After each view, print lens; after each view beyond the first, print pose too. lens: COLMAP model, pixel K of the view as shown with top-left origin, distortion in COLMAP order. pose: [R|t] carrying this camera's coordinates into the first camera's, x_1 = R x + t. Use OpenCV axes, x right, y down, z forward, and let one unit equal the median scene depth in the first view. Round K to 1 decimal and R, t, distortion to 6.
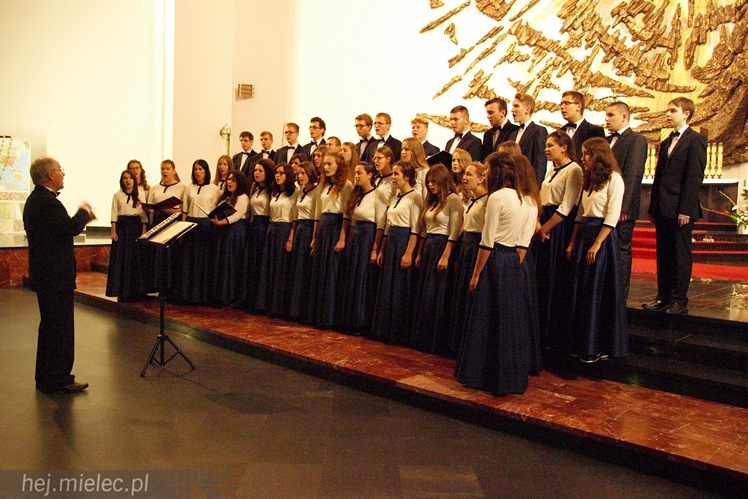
lens RADIAL K [[672.5, 0, 385.4], [0, 672.5, 252.0], [0, 0, 1]] dist [-0.095684, 0.144690]
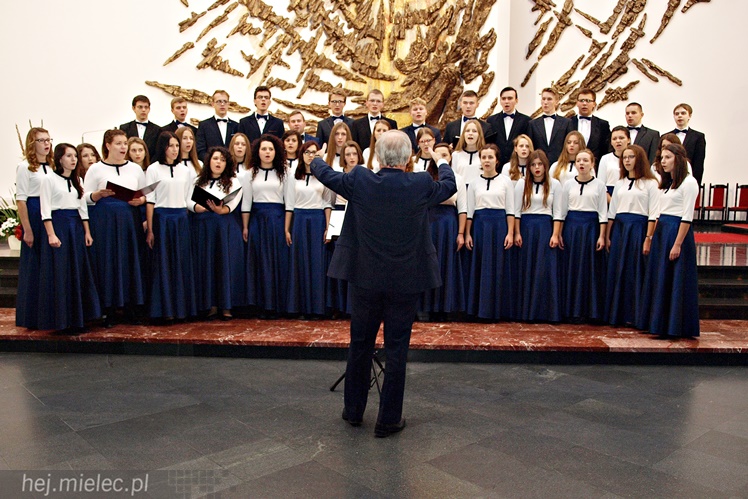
lens RADIAL K [[672.5, 0, 385.4], [0, 672.5, 252.0], [0, 0, 1]] dist [-0.095684, 0.144690]
pose [[0.745158, -0.081625, 0.661874, -0.316501], [0.059075, 0.996659, 0.056403, -0.016360], [-0.664267, -0.002929, 0.747490, 0.155466]]
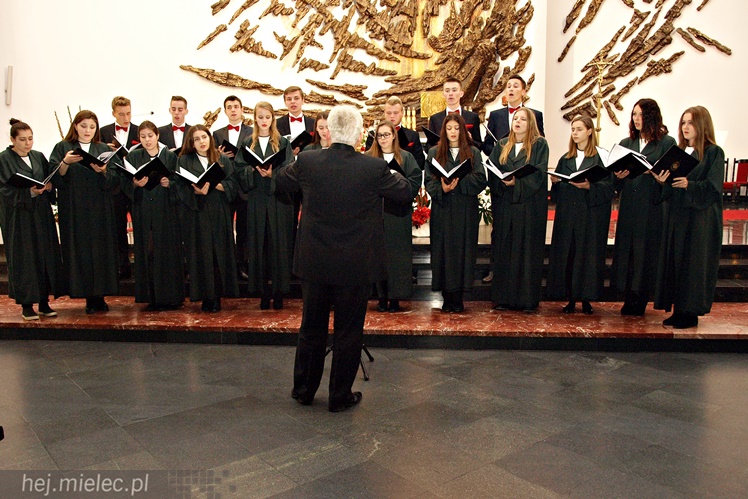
lens RADIAL K [[659.1, 0, 374.3], [0, 659.1, 268.6], [0, 0, 1]] dist [-0.096358, 0.135433]
pose [[0.783980, -0.124793, 0.608114, -0.309108], [0.074826, 0.991440, 0.106992, -0.017074], [-0.616261, -0.038377, 0.786607, 0.176980]]
